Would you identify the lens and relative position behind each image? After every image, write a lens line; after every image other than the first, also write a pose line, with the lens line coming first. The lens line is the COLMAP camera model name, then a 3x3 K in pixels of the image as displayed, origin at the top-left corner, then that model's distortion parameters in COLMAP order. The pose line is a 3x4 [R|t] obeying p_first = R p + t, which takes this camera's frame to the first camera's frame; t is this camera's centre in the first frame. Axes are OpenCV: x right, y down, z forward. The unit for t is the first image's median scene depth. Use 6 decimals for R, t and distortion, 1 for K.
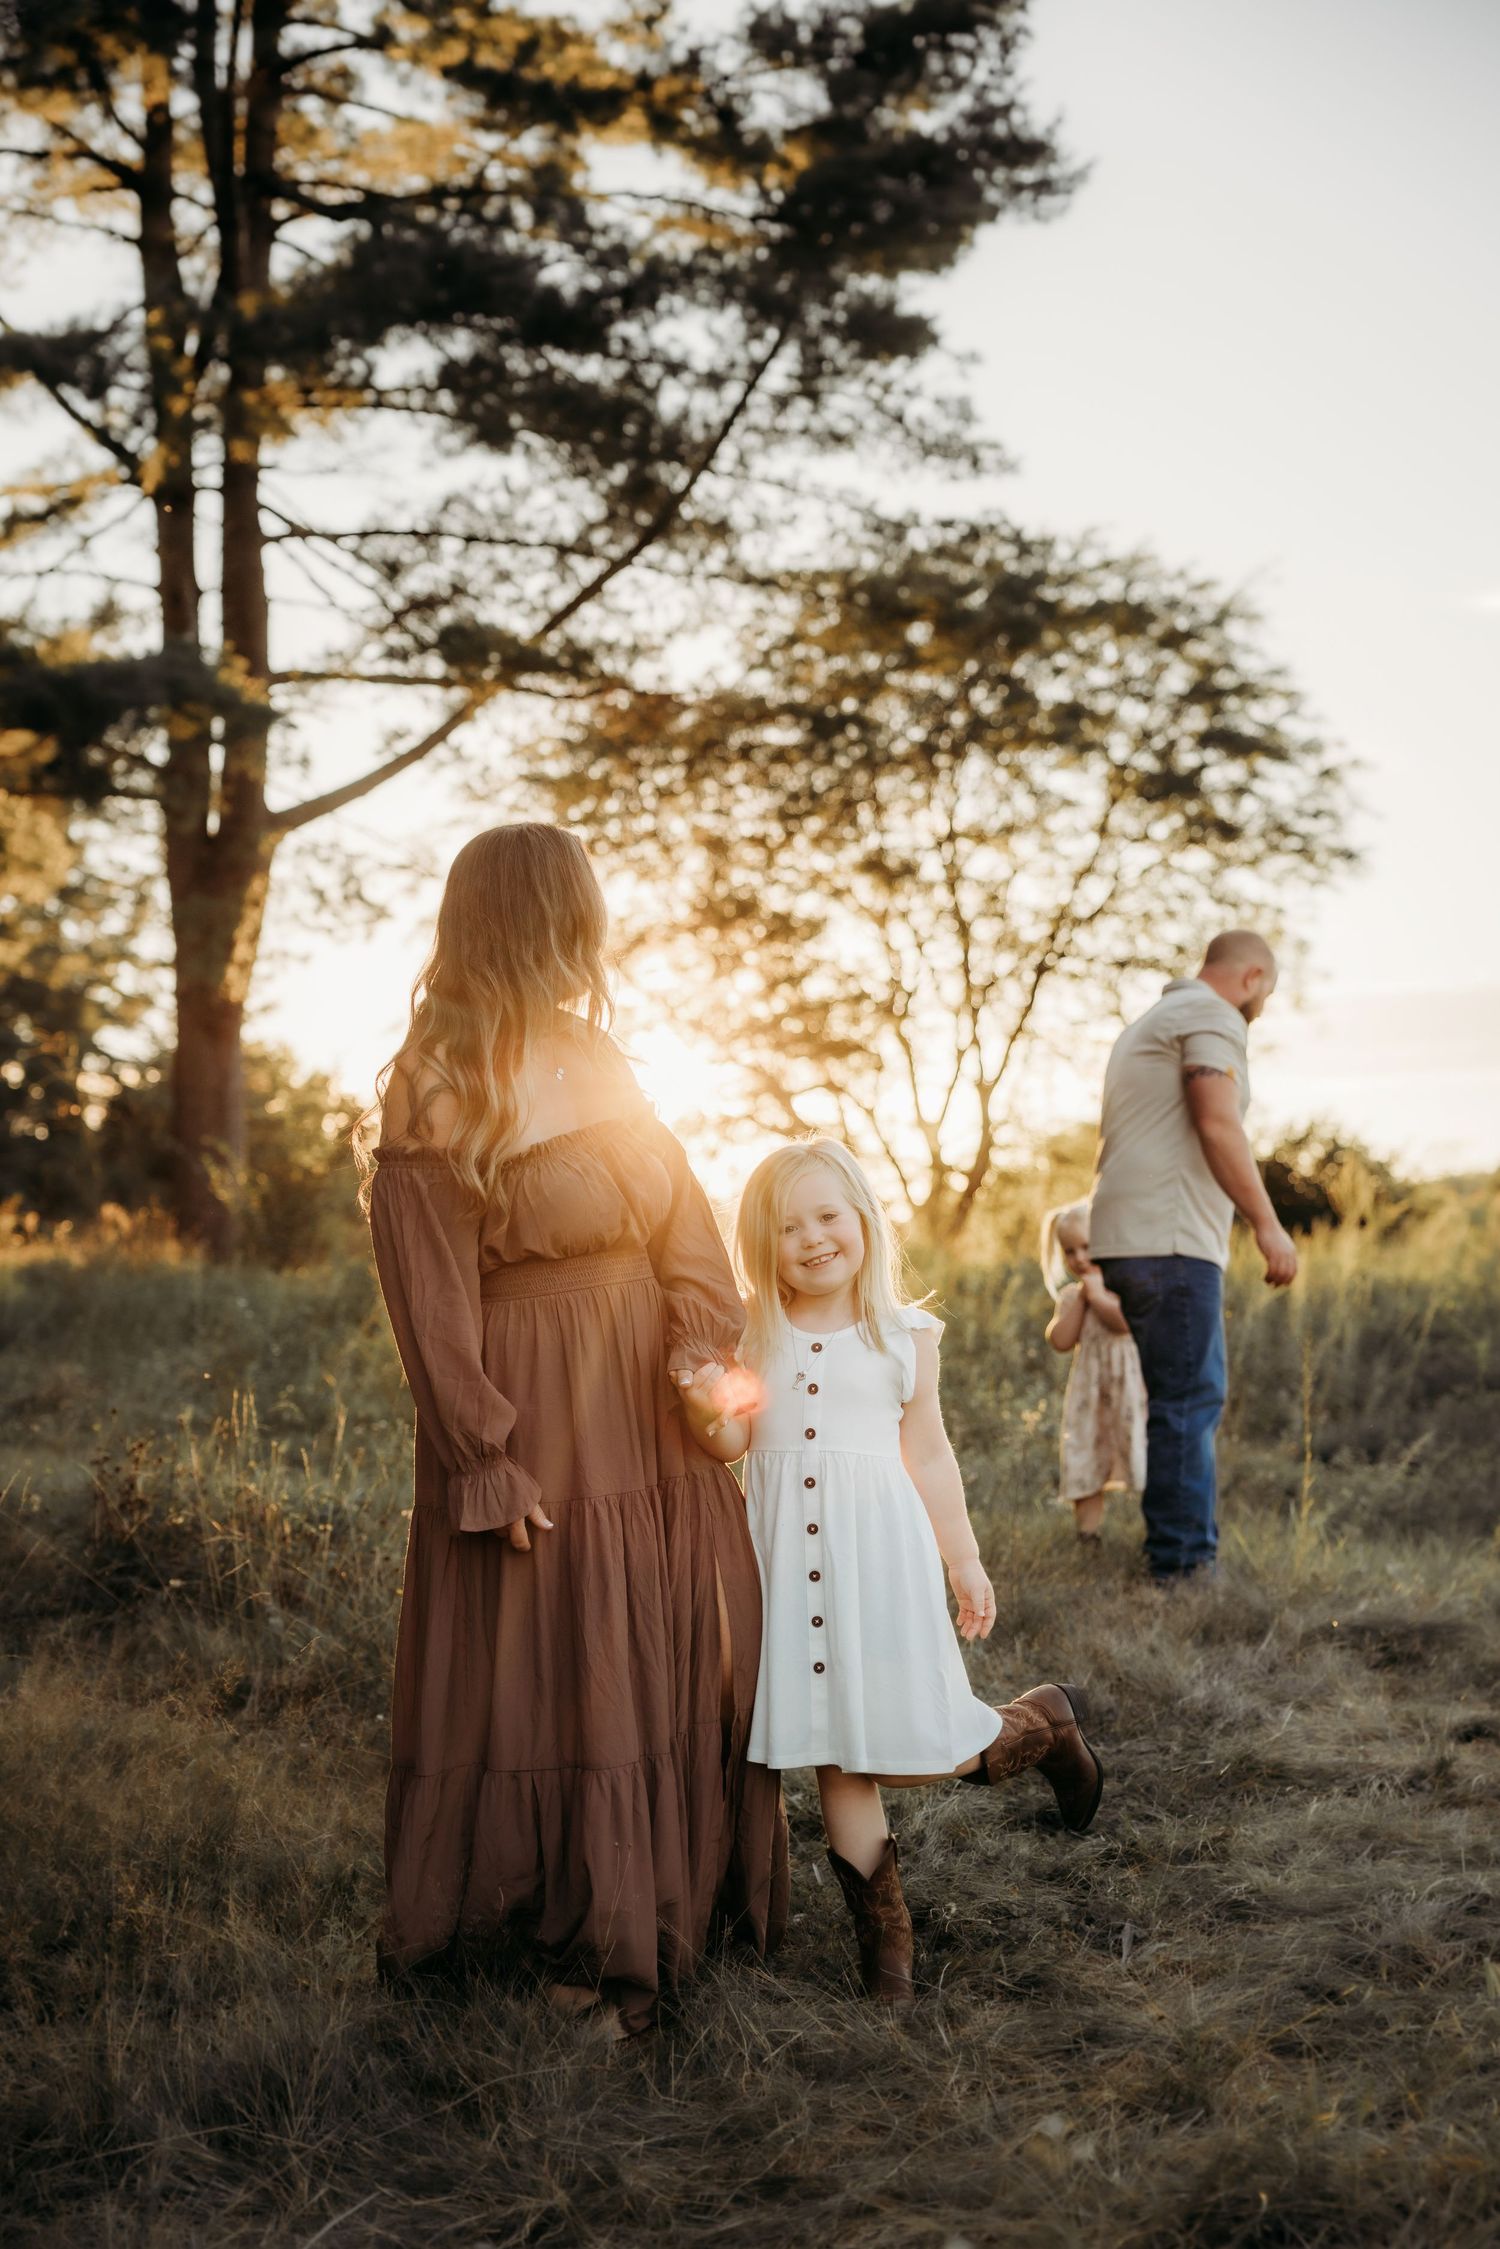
lens RADIAL K [[3633.5, 0, 741.8], [0, 3633.5, 1212.6], [0, 0, 1]] dist [0.118605, 0.101865]
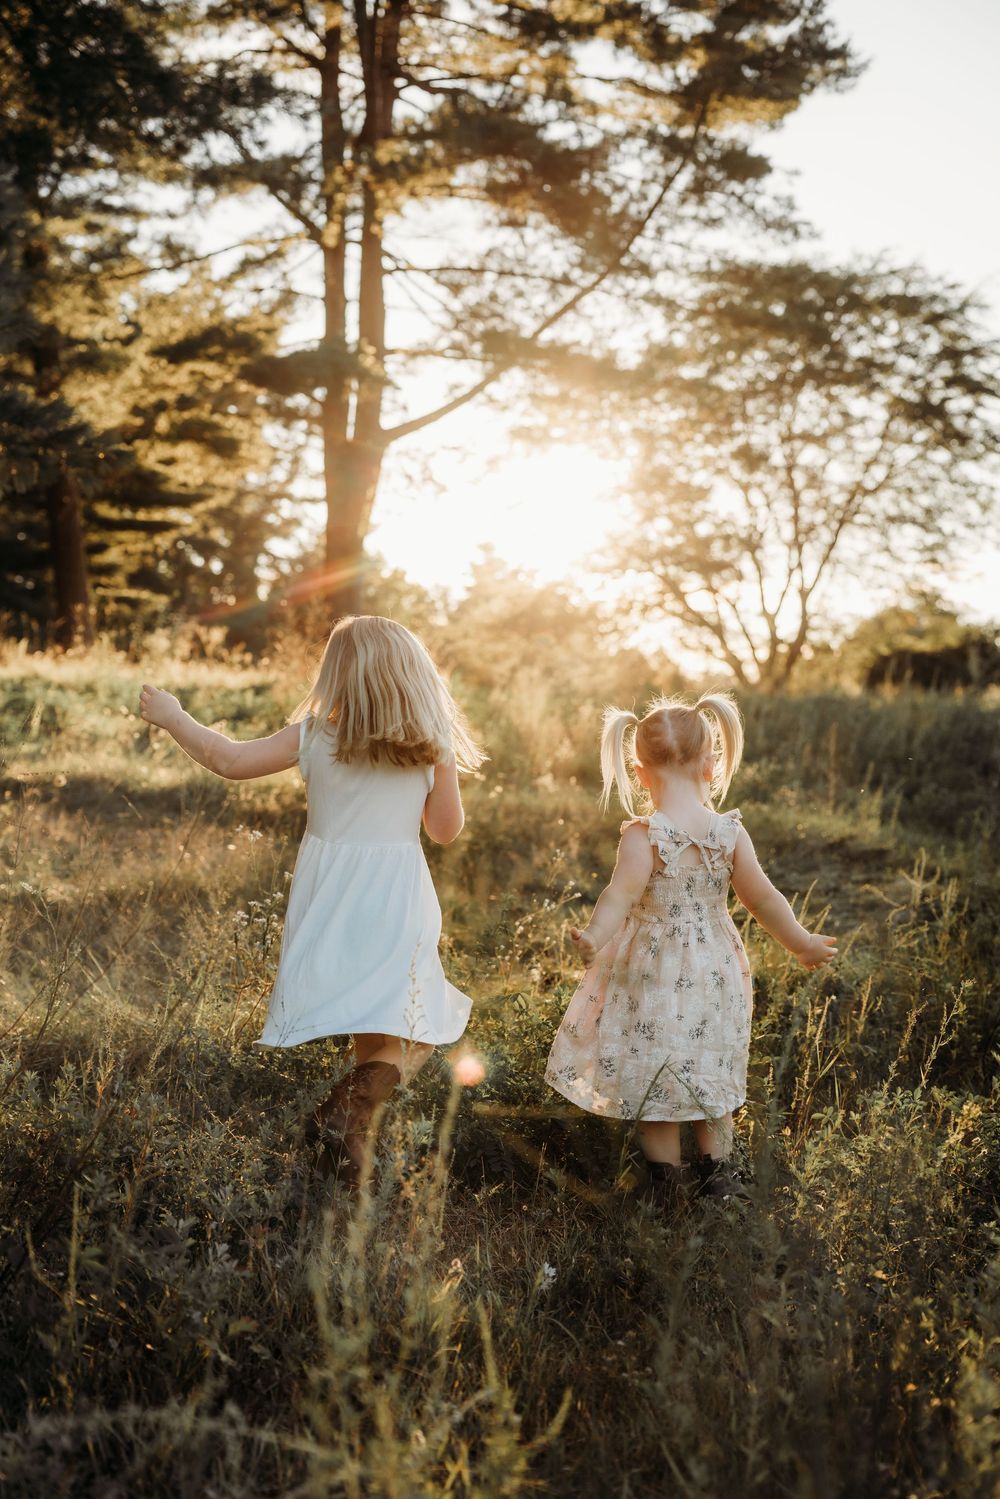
lens RADIAL K [[2535.6, 0, 500.0], [0, 2535.6, 749.5], [0, 0, 1]] dist [0.130746, 0.046310]
pose [[0.996907, 0.035271, -0.070235, 0.013457], [-0.032718, 0.998773, 0.037168, -0.002012], [0.071460, -0.034755, 0.996838, -0.160823]]
